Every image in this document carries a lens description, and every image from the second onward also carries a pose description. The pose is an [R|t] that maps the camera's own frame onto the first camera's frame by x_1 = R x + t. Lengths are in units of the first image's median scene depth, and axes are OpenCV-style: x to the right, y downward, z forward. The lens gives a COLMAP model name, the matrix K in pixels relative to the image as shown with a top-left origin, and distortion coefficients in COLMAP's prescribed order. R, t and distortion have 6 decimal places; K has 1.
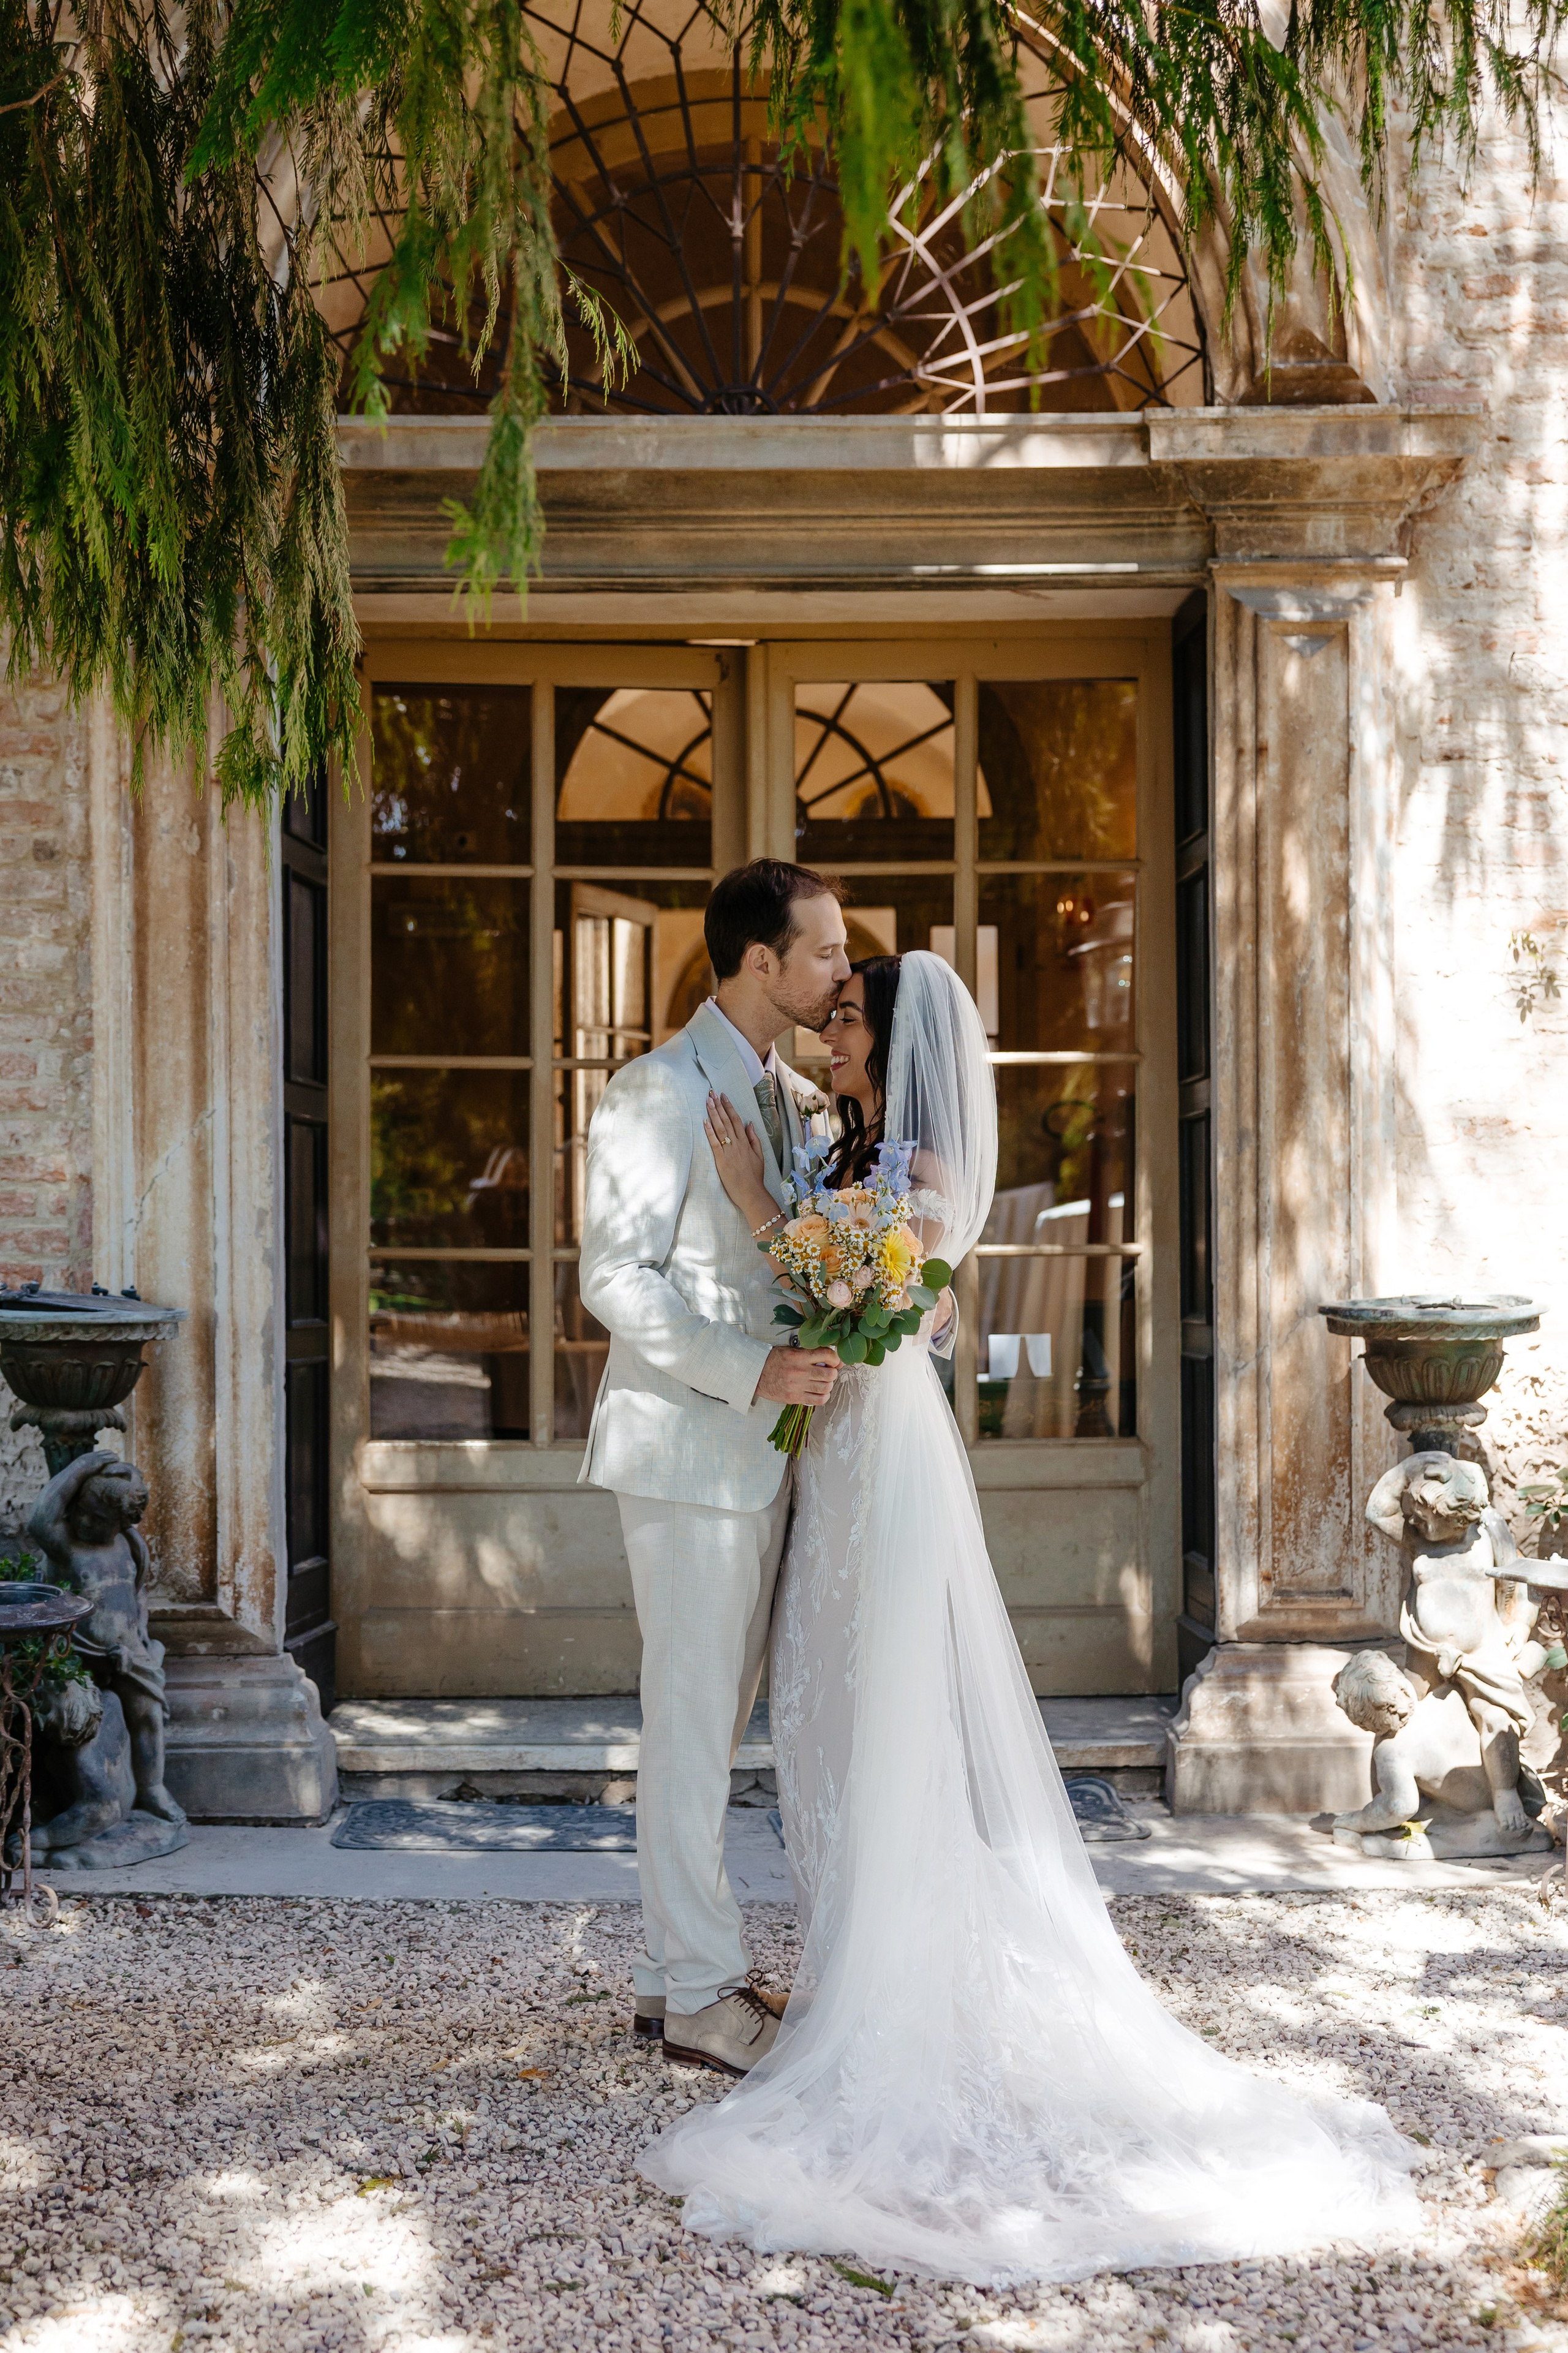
lens RADIAL K [[3122.8, 0, 793.9], [0, 3122.8, 1145.3], [0, 0, 1]] dist [0.020313, 0.080033]
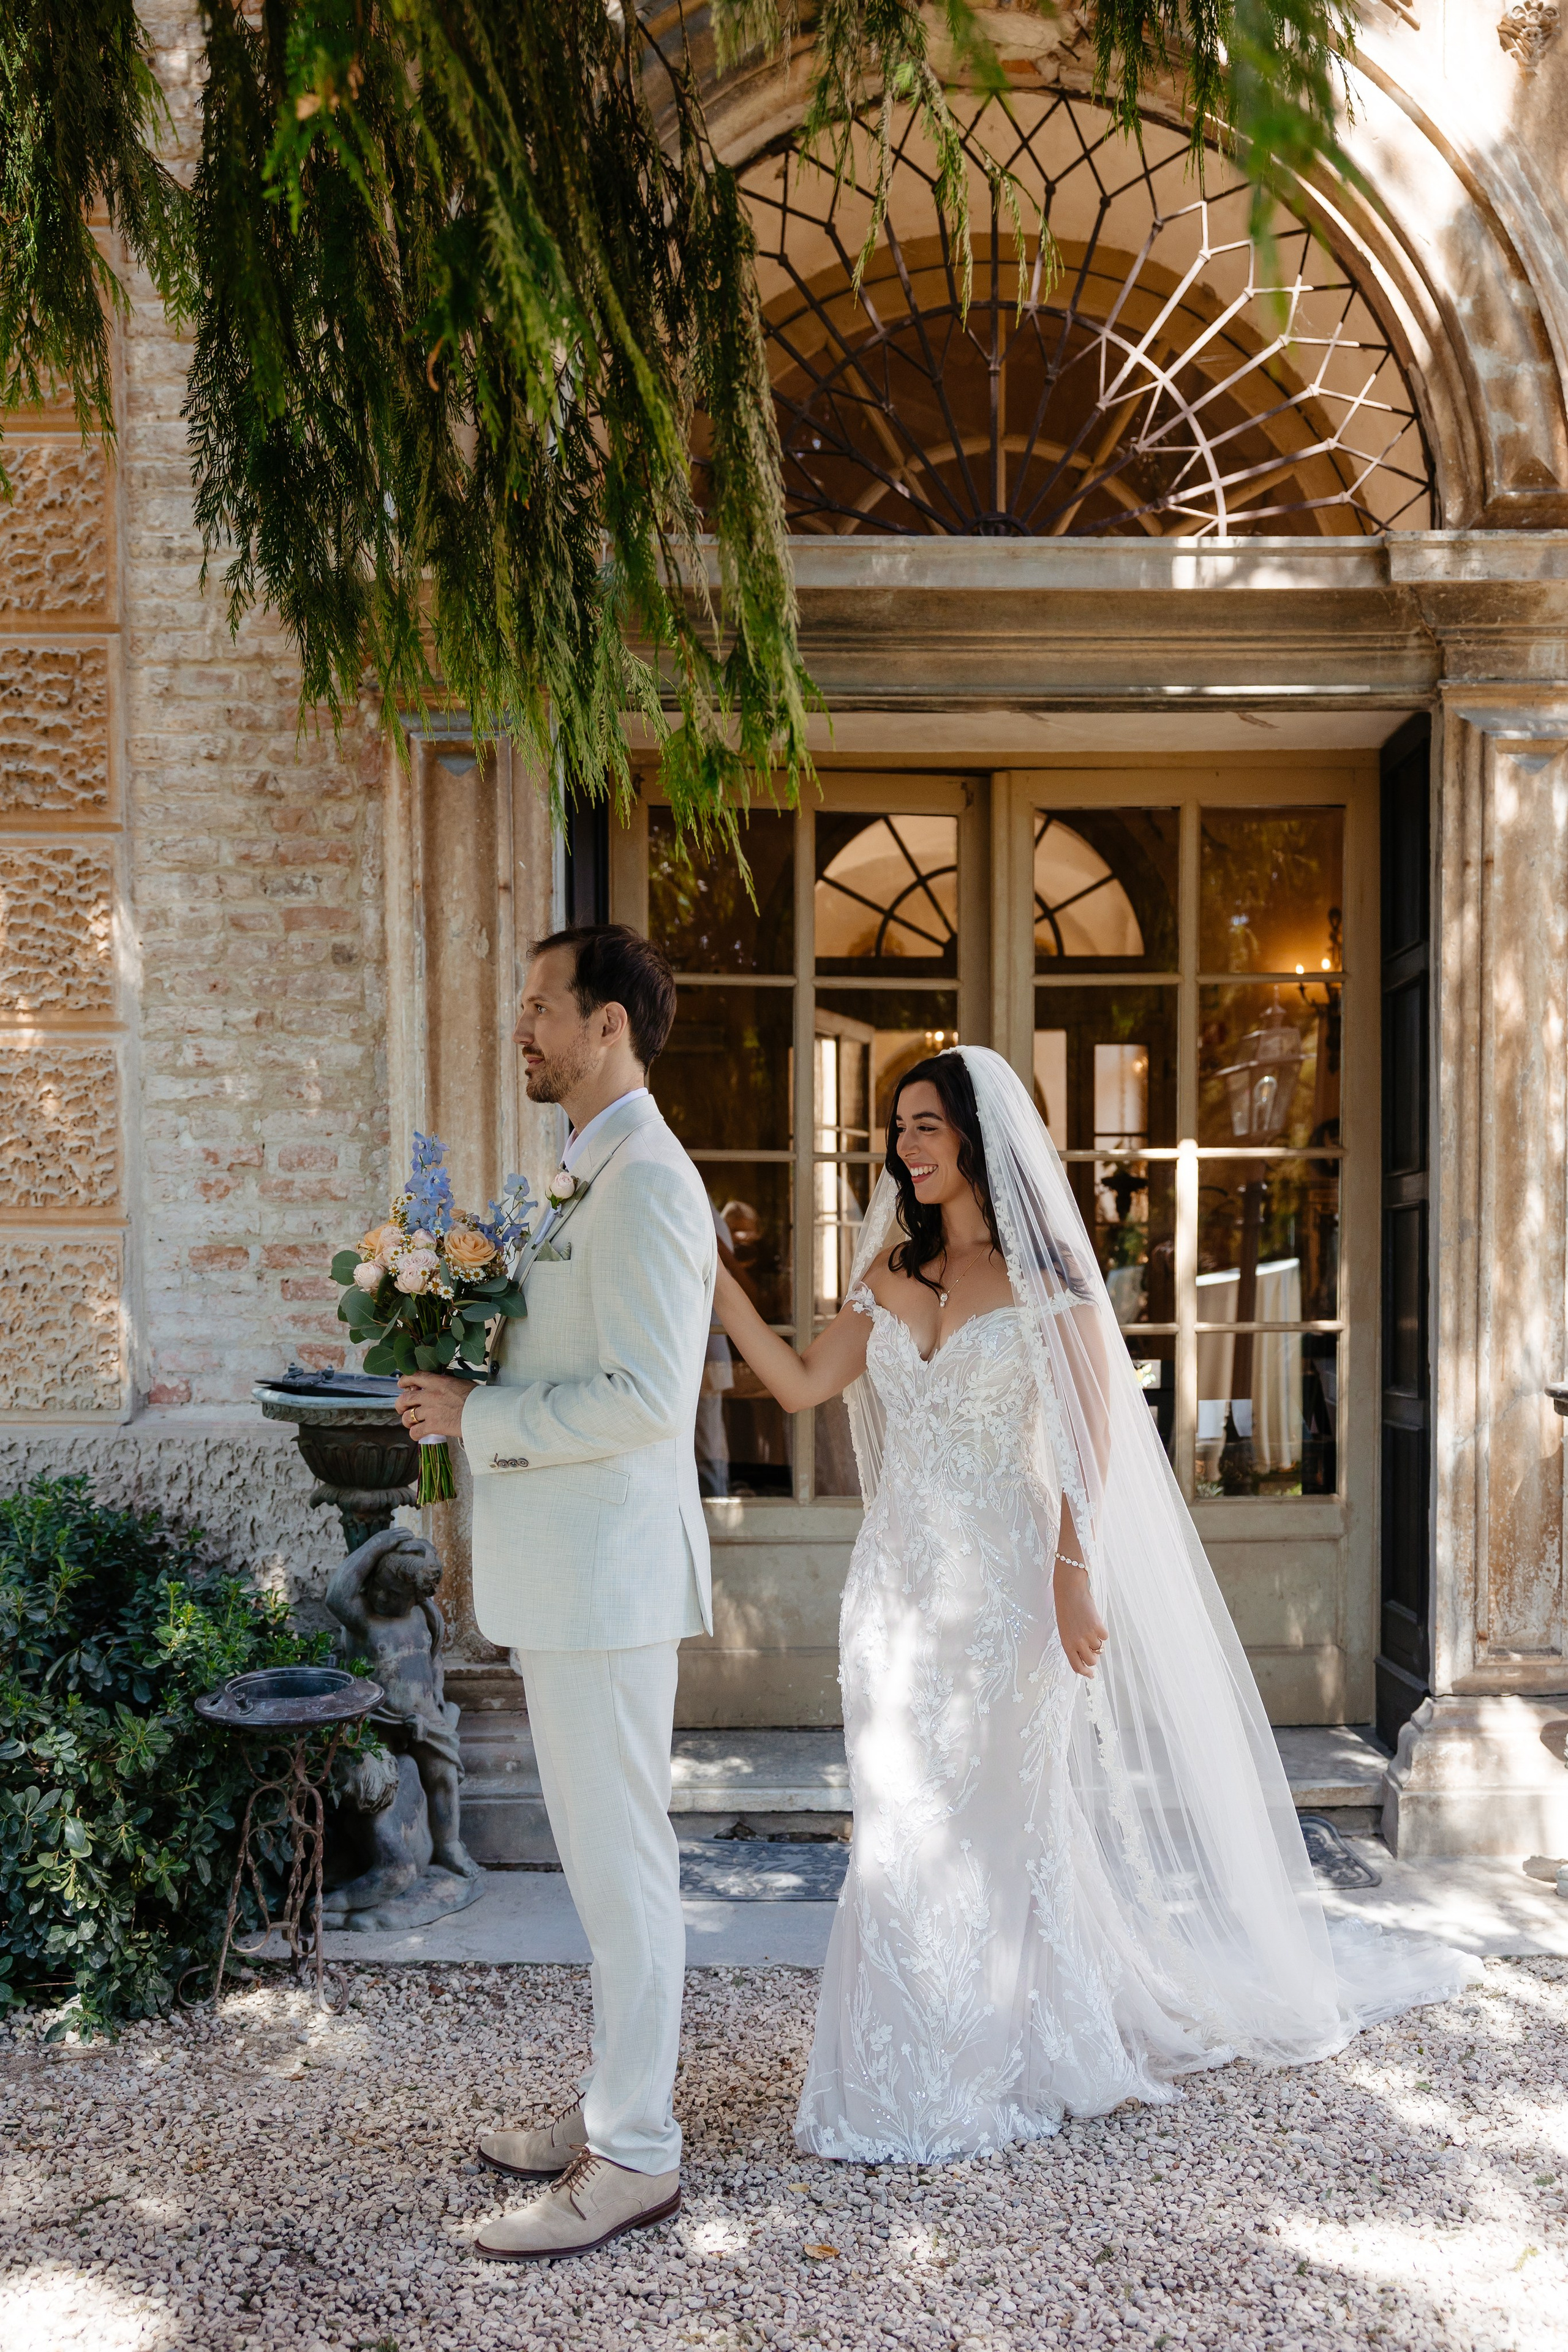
lens RADIAL K [[2005.8, 0, 873.4], [0, 2005.8, 1304.8], [0, 0, 1]] dist [0.015332, -0.004447]
pose [[0.999882, 0.003117, -0.015038, -0.050030], [-0.002390, 0.998838, 0.048139, -0.008995], [0.015171, -0.048097, 0.998727, 0.321104]]
